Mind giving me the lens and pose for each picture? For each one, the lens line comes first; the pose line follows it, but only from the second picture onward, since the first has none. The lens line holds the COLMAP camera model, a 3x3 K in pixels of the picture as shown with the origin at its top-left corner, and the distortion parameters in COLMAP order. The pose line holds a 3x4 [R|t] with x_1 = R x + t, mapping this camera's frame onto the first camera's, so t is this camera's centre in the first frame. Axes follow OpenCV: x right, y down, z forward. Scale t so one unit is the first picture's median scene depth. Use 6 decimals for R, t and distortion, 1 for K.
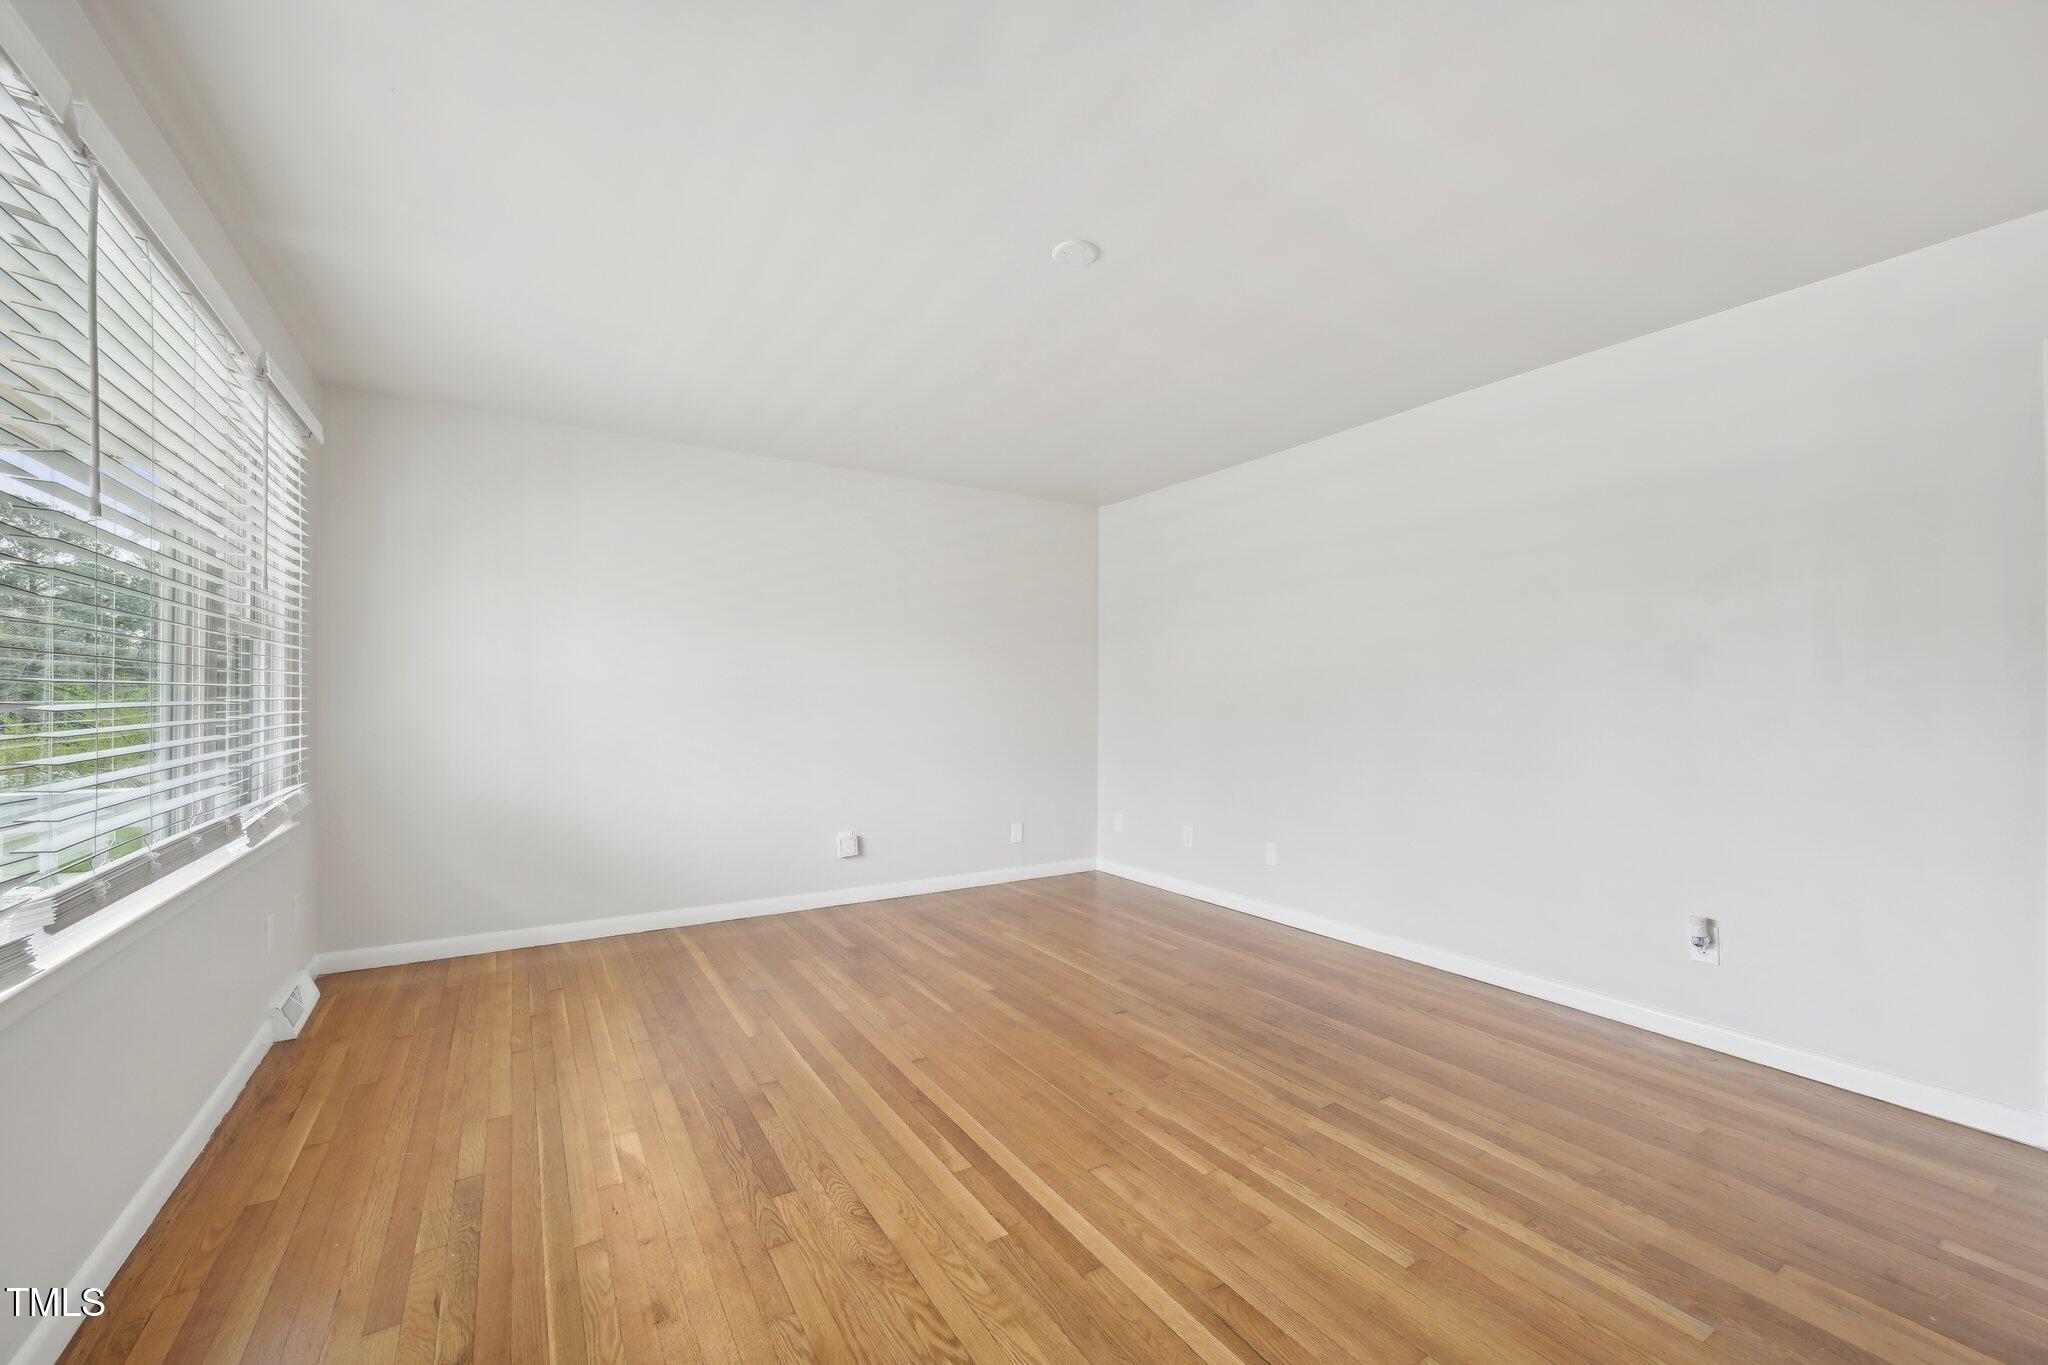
lens RADIAL K [[809.5, 0, 1025.4], [0, 809.5, 688.9], [0, 0, 1]] dist [0.002748, 0.000390]
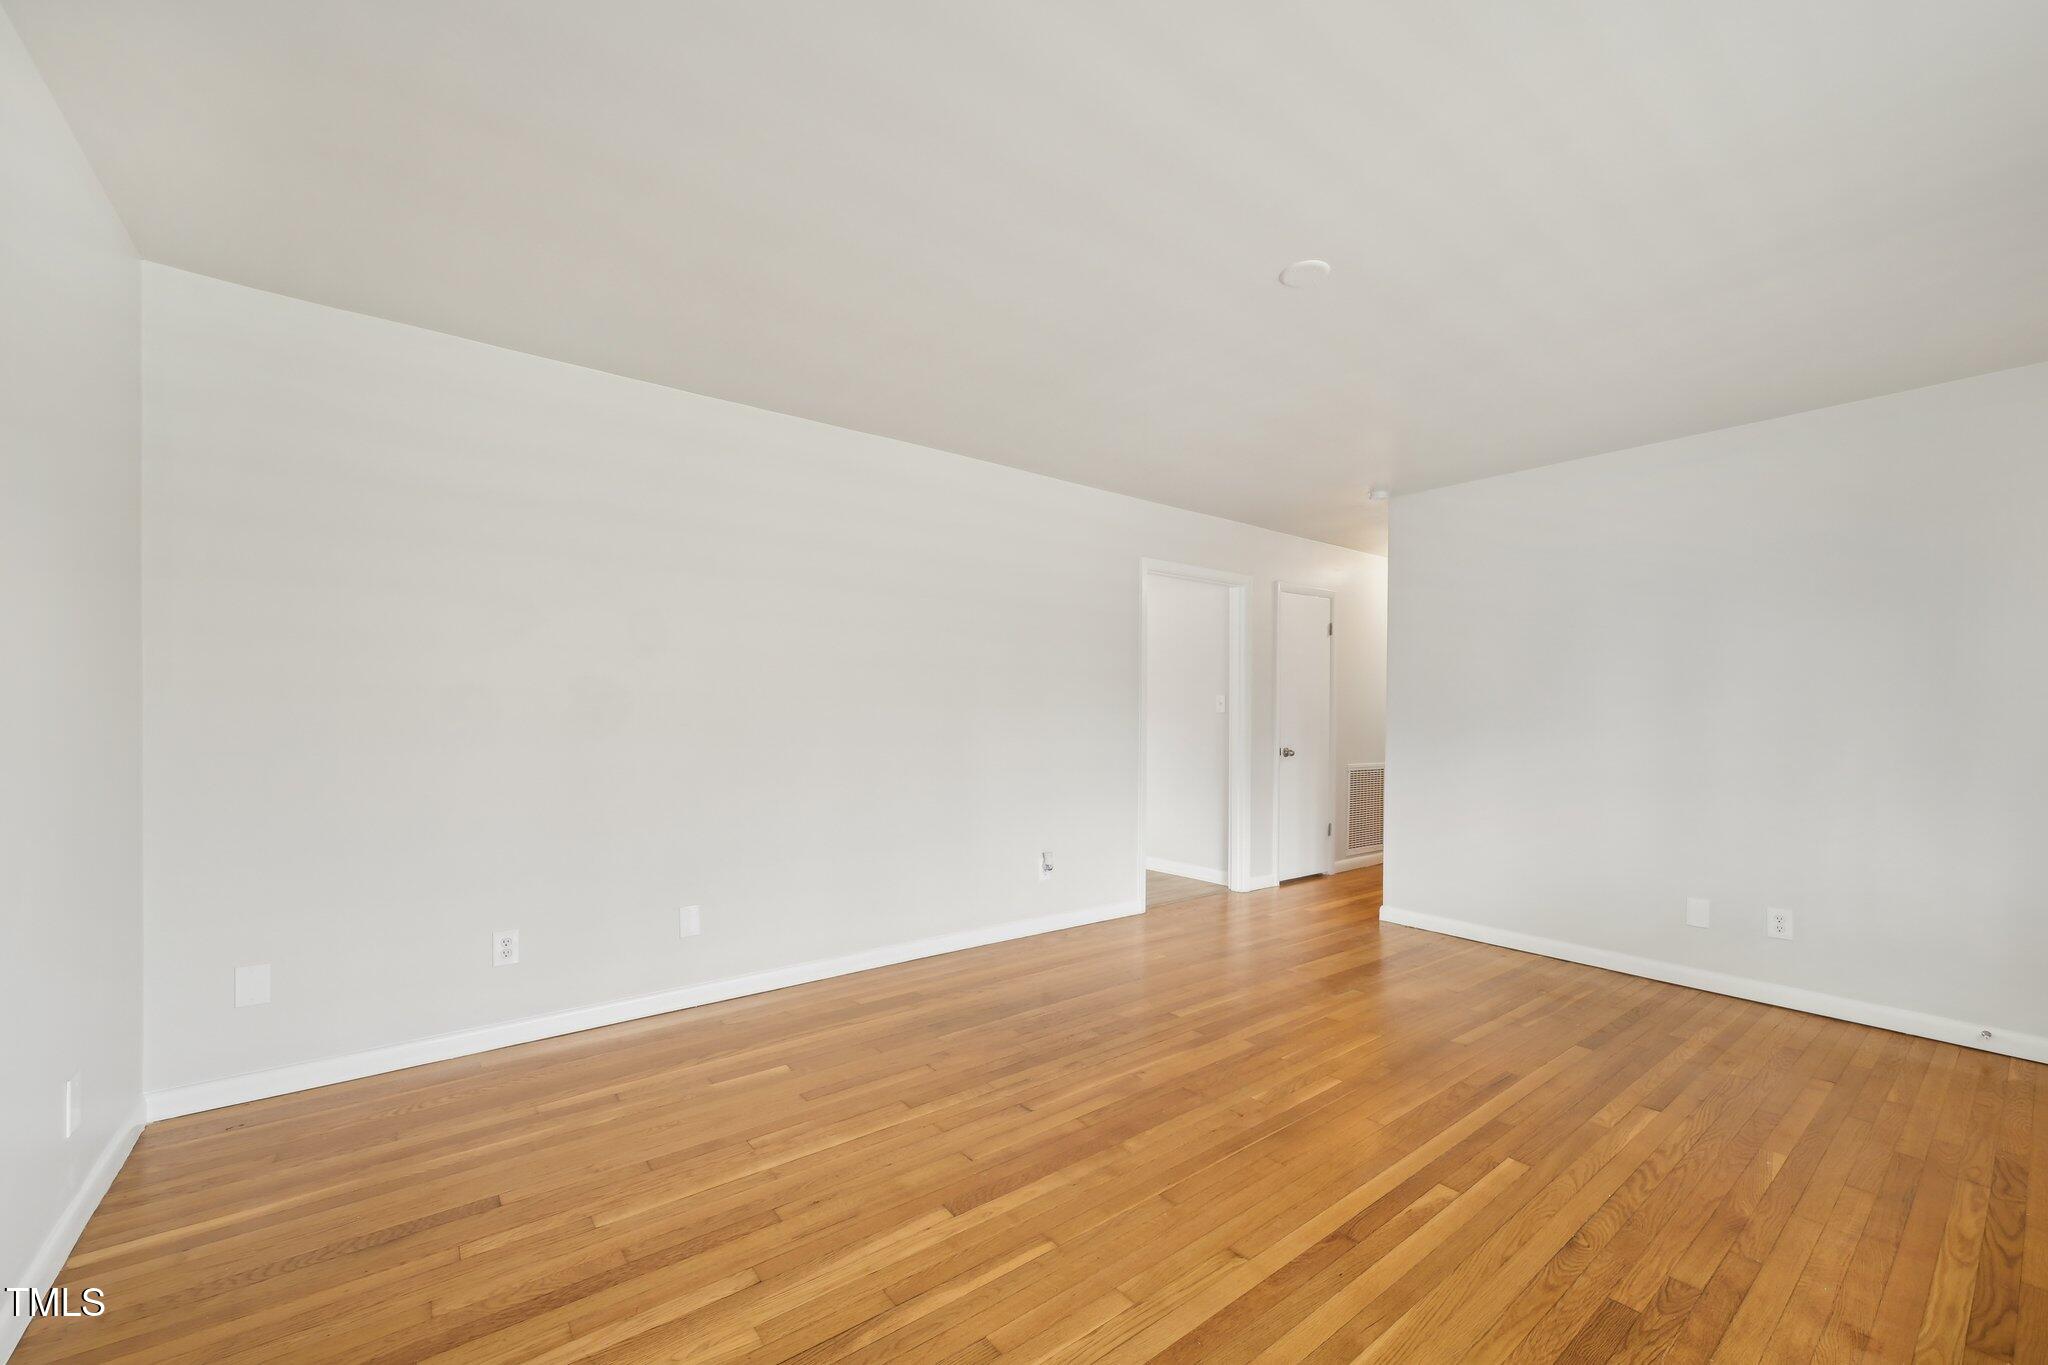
lens RADIAL K [[809.5, 0, 1025.2], [0, 809.5, 694.2], [0, 0, 1]] dist [0.002748, 0.000390]
pose [[-0.095974, 0.020601, 0.995171, -0.886554], [-0.017997, 0.999586, -0.022428, 0.005689], [-0.995221, -0.020063, -0.095564, 1.384402]]
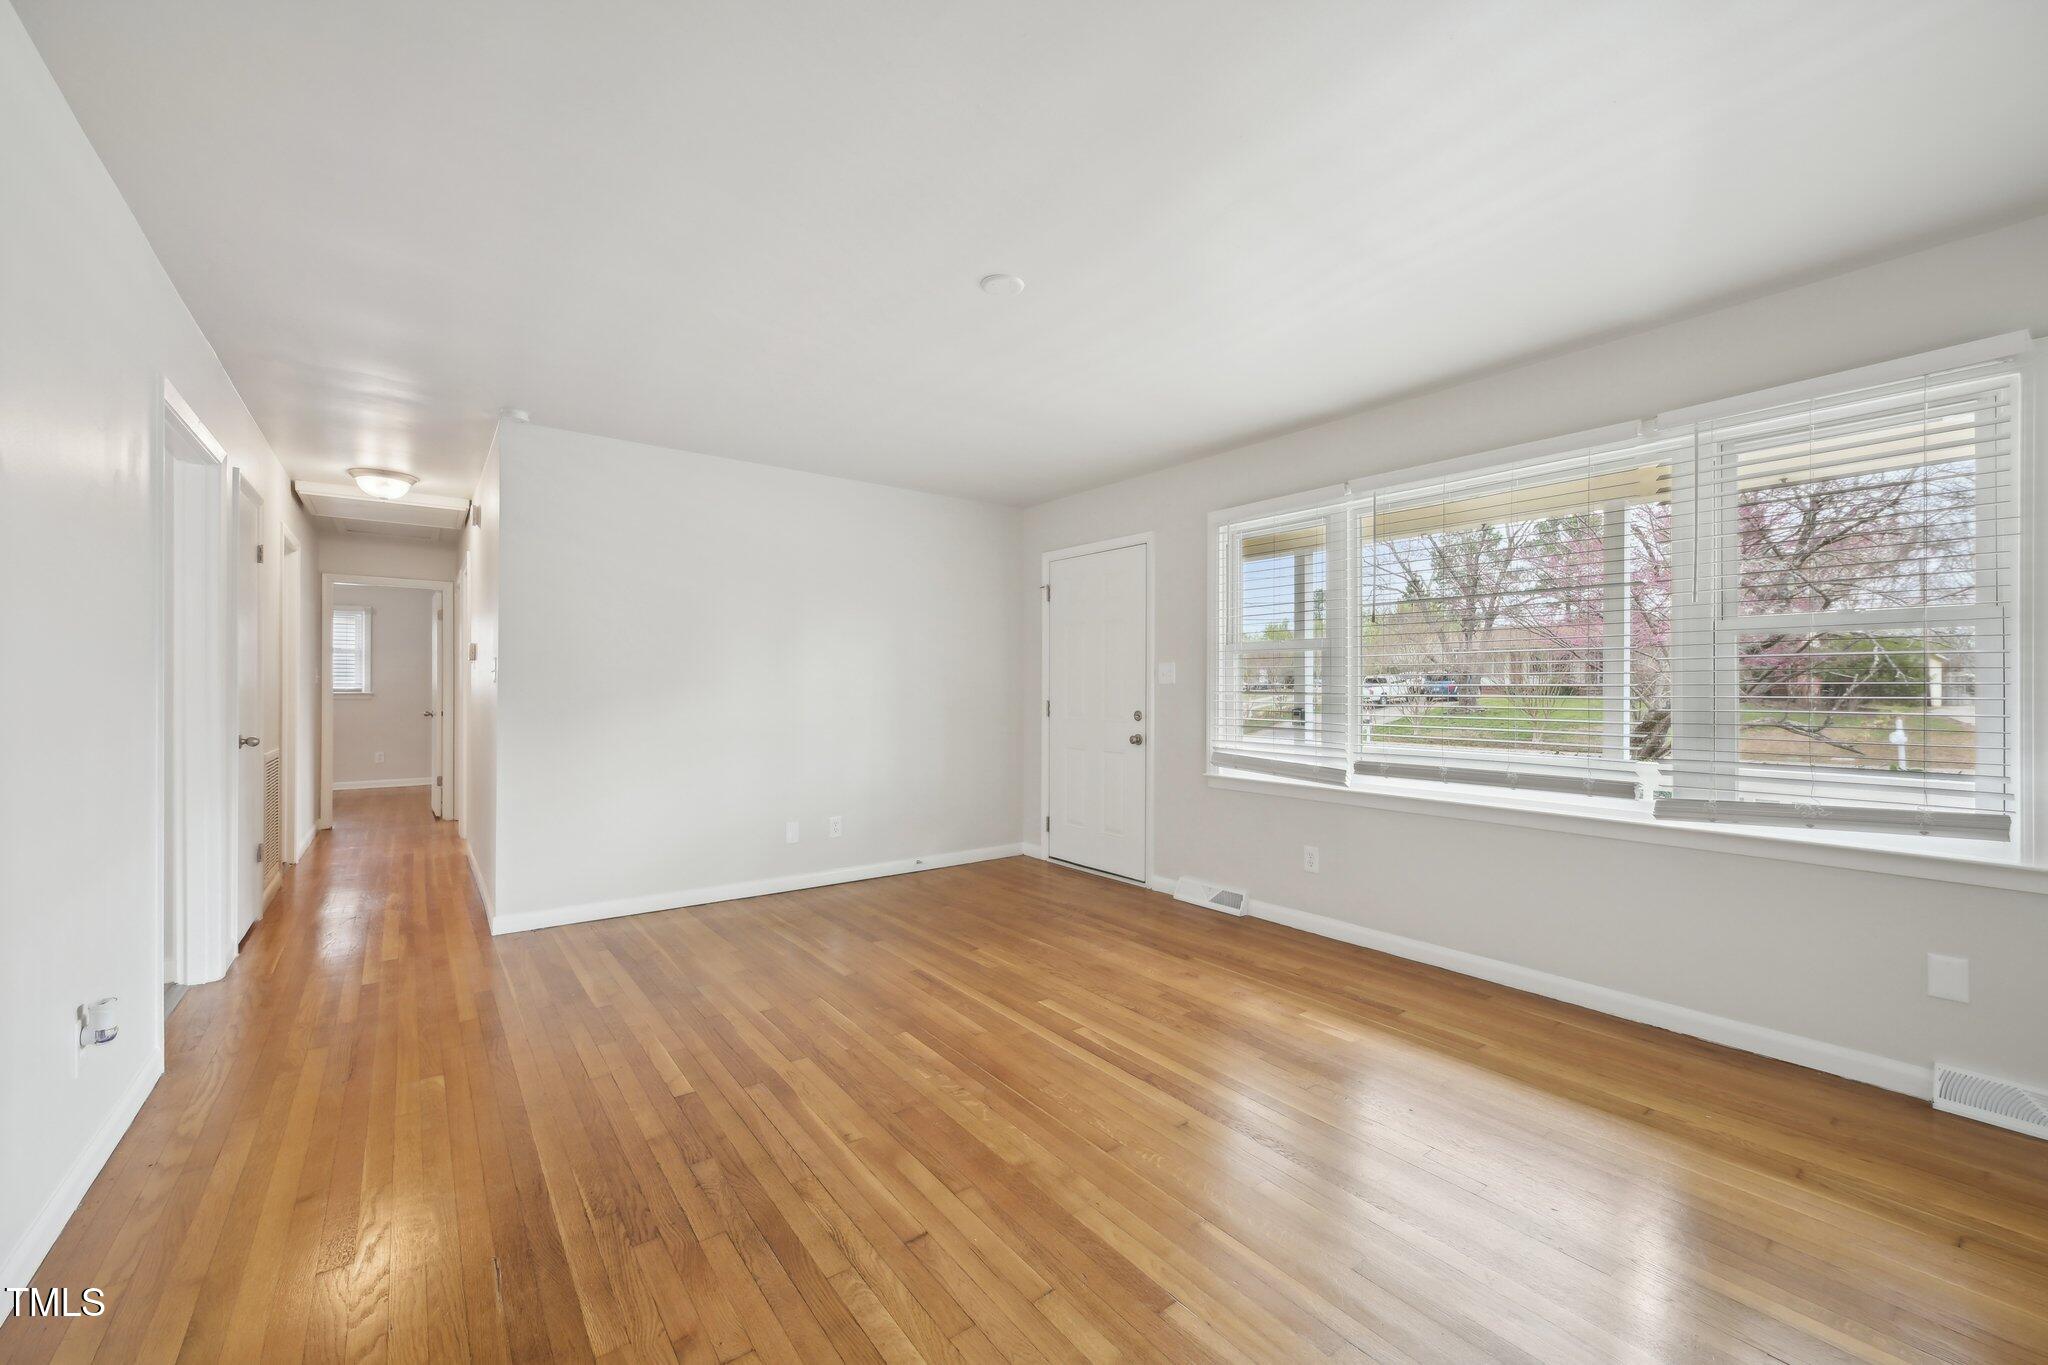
lens RADIAL K [[809.5, 0, 1019.9], [0, 809.5, 686.6], [0, 0, 1]] dist [0.002748, 0.000390]
pose [[-0.996893, -0.007052, -0.078455, 0.116544], [-0.006168, 0.999915, -0.011498, 0.016383], [0.078530, -0.010979, -0.996851, 2.019482]]
